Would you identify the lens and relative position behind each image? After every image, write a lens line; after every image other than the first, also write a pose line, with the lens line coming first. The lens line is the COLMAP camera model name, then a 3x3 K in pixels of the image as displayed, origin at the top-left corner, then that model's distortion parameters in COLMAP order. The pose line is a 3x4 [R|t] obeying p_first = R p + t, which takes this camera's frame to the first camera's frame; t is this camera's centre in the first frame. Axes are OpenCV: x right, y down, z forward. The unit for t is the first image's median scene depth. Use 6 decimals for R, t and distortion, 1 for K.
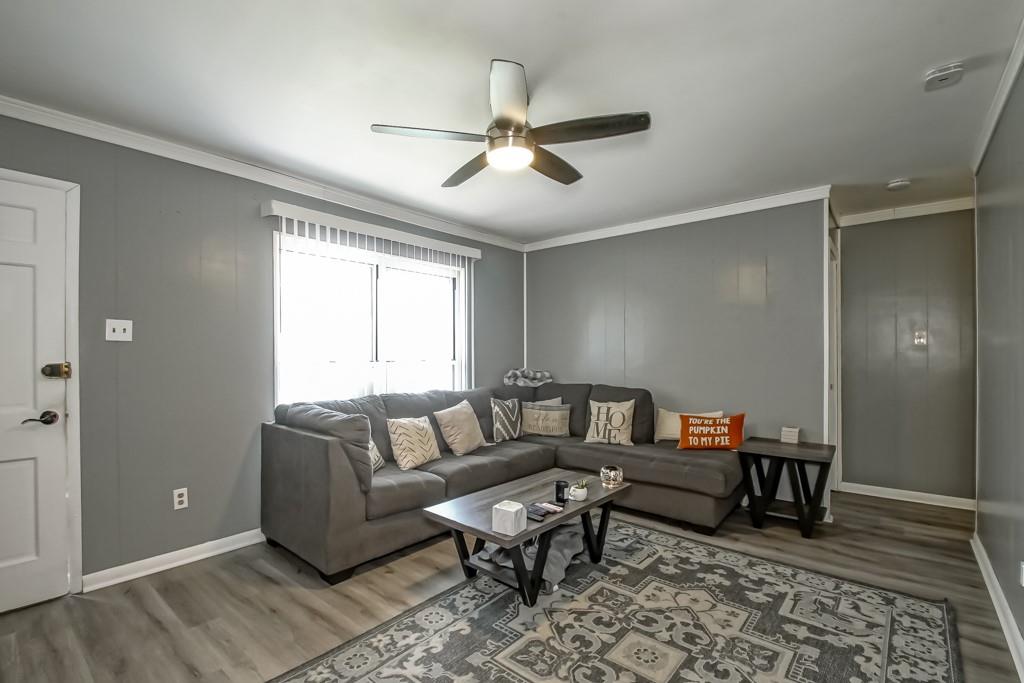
lens RADIAL K [[469.9, 0, 494.6], [0, 469.9, 351.0], [0, 0, 1]] dist [-0.008646, -0.004167]
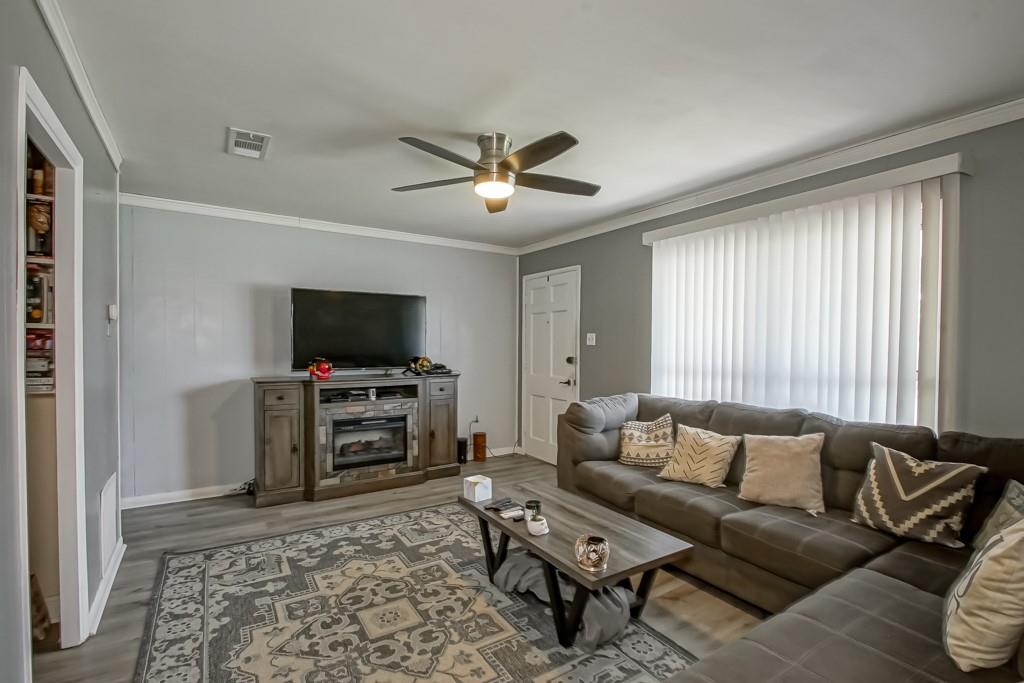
lens RADIAL K [[469.9, 0, 513.7], [0, 469.9, 345.6], [0, 0, 1]] dist [-0.008646, -0.004167]
pose [[-0.276352, 0.001438, -0.961056, 1.110985], [-0.001034, 0.999998, 0.001794, -0.024467], [0.961056, 0.001490, -0.276350, 1.321153]]
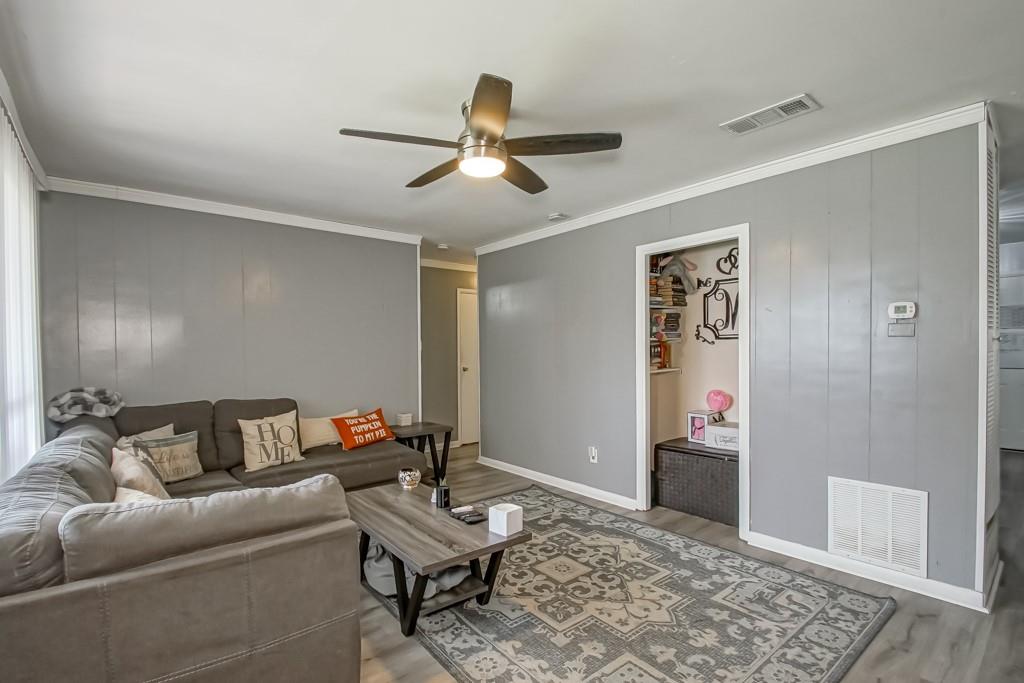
lens RADIAL K [[469.9, 0, 508.8], [0, 469.9, 348.1], [0, 0, 1]] dist [-0.008646, -0.004167]
pose [[0.155794, 0.004003, 0.987782, -0.919910], [0.007710, 0.999956, -0.005269, -0.015577], [-0.987760, 0.008437, 0.155756, 0.760160]]
